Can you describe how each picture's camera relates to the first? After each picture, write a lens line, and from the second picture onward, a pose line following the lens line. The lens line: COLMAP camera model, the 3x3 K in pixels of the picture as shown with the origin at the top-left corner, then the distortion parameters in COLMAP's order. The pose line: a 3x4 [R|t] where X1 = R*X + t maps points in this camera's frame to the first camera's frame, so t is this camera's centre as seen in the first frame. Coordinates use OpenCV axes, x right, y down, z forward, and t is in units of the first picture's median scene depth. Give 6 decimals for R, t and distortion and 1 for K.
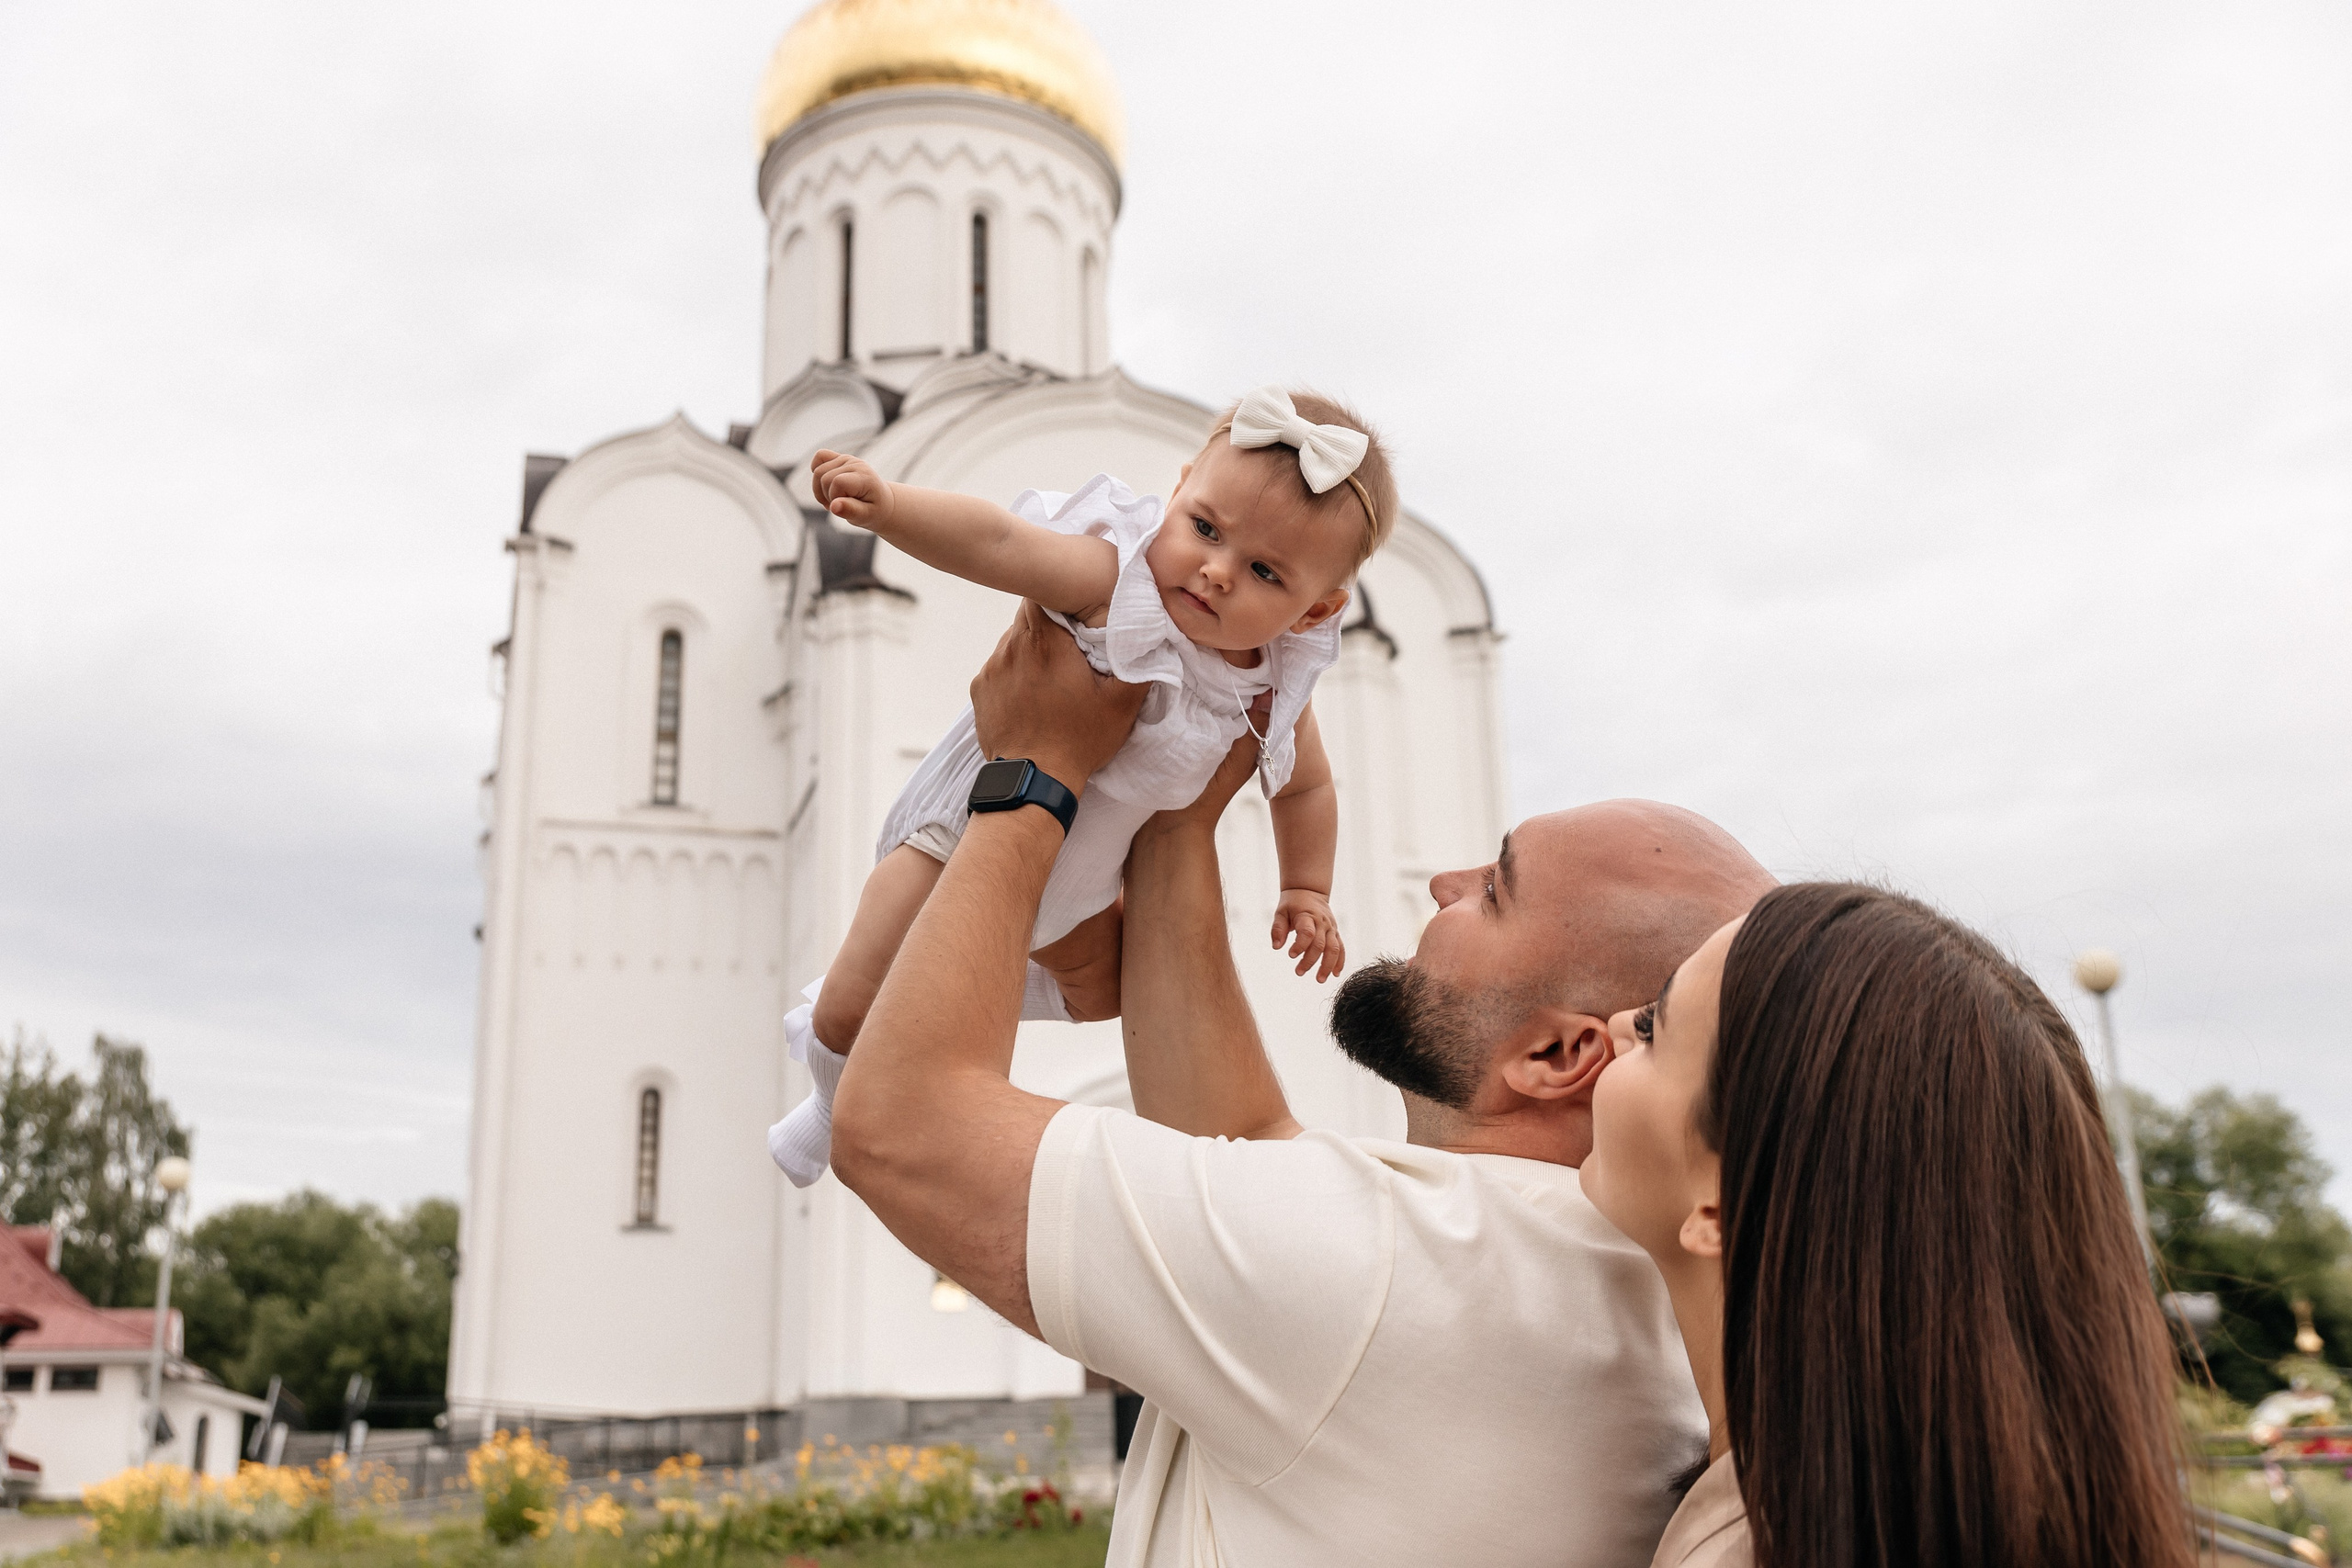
lens RADIAL K [[2194.3, 0, 1146.3], [0, 2194.3, 787.0], [0, 0, 1]] dist [-0.003146, 0.005379]
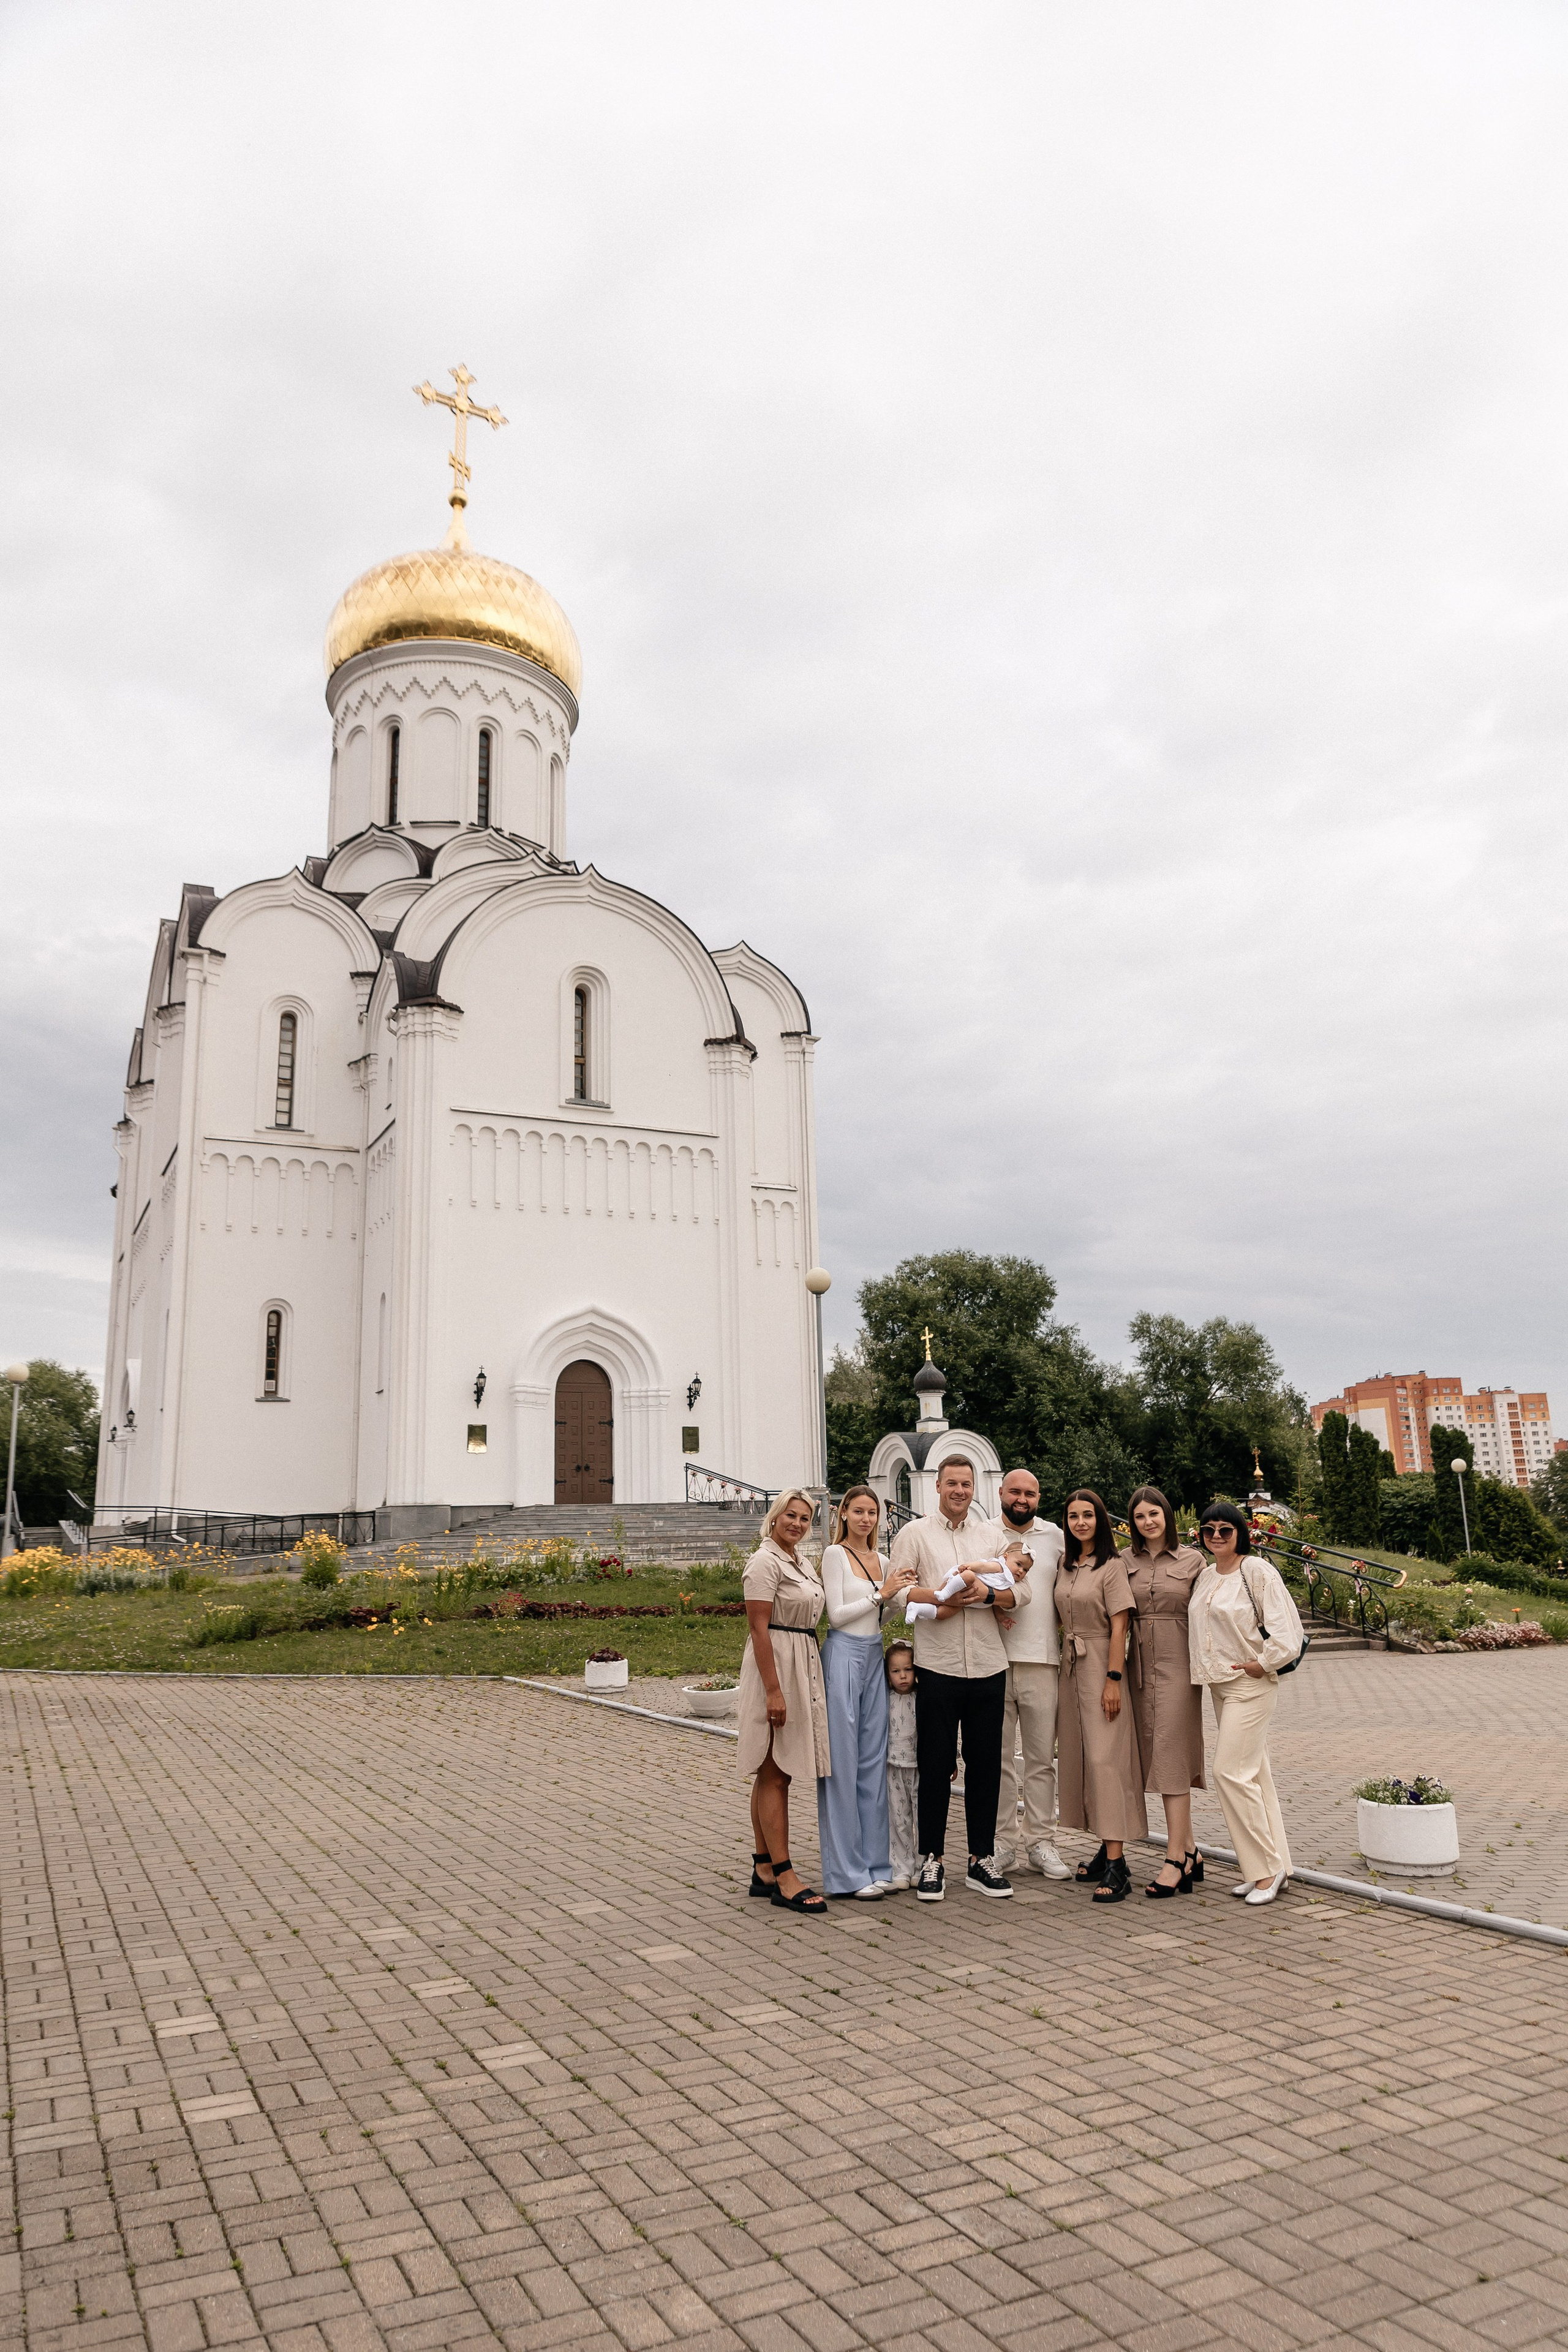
lens RADIAL K [[1611.3, 0, 784.0], [0, 1611.3, 1176.0], [0, 0, 1]] dist [-0.007502, -0.001227]
pose [[0.984196, 0.039226, 0.172686, -0.064493], [-0.052075, 0.996150, 0.070515, -0.054943], [-0.169255, -0.078393, 0.982450, -0.173571]]
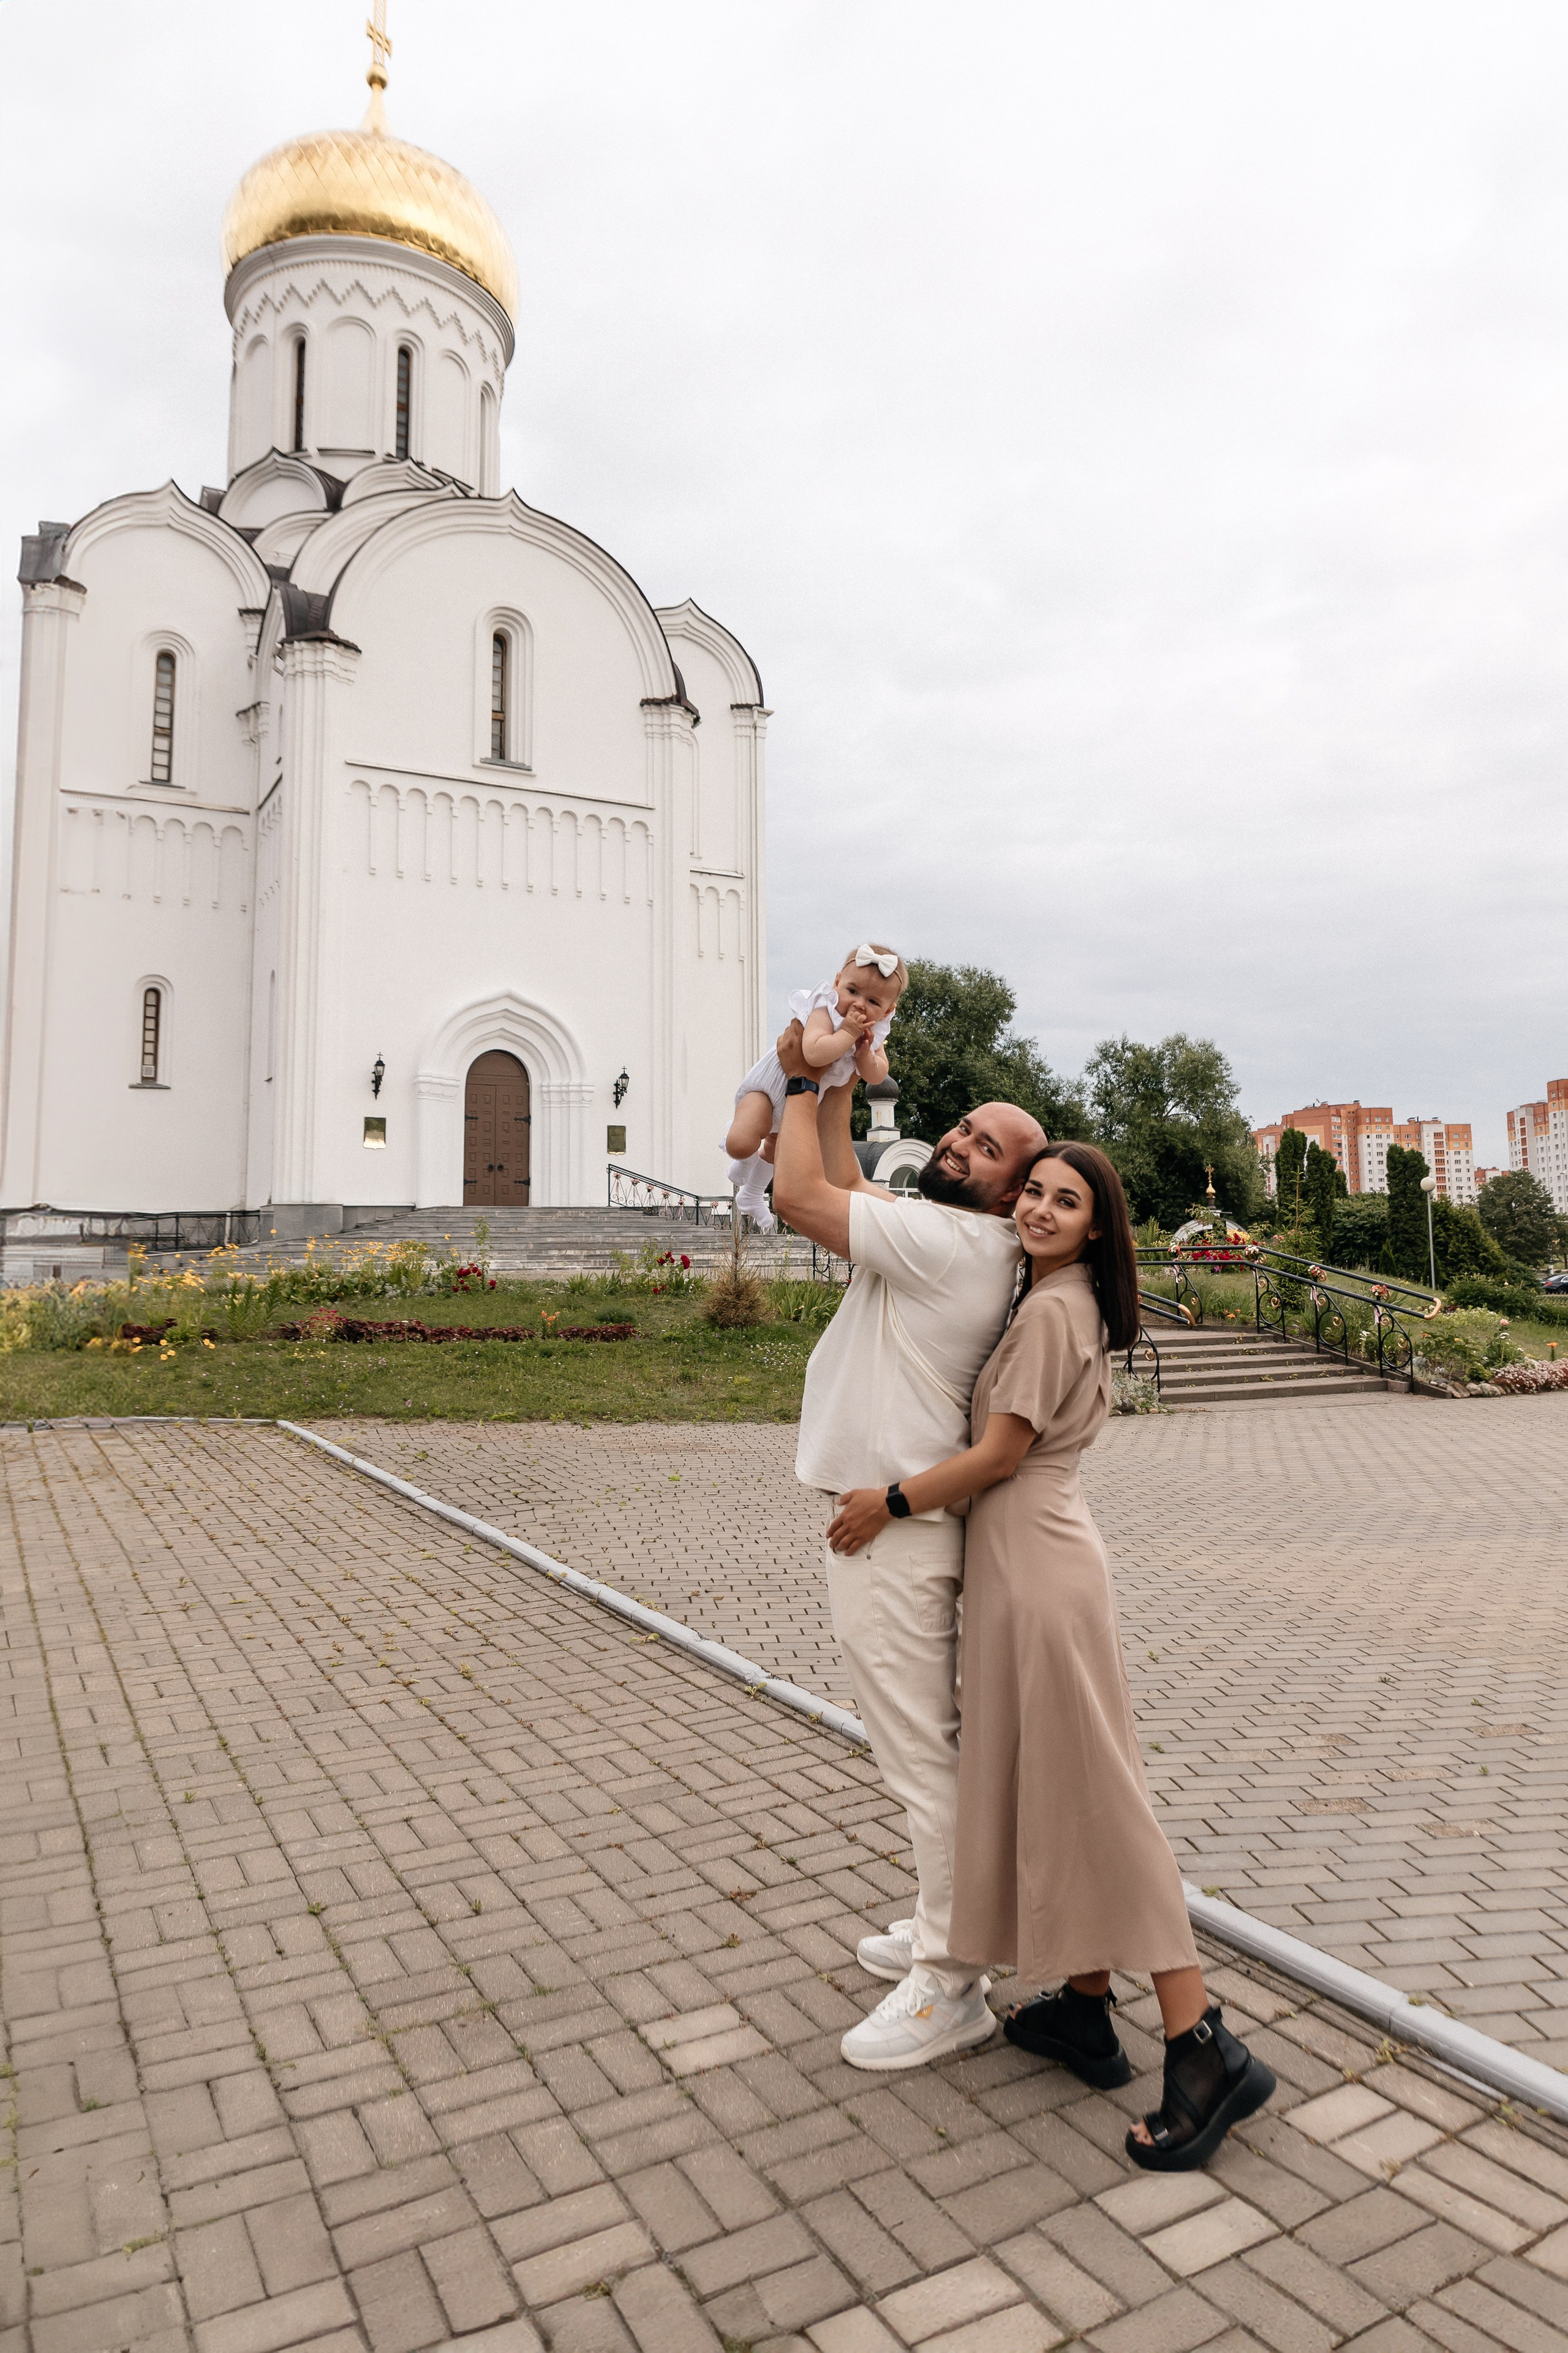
lens RADIAL K [[1533.9, 0, 835.4], [0, 1533.9, 1091.5], [0, 0, 1]] dist [-0.002236, 0.001494]
pose [[0.972725, 0.039667, 0.228545, -0.020108], [-0.083471, 0.979126, 0.185323, -0.015723], [-0.216424, -0.199345, 0.955731, -0.044909]]
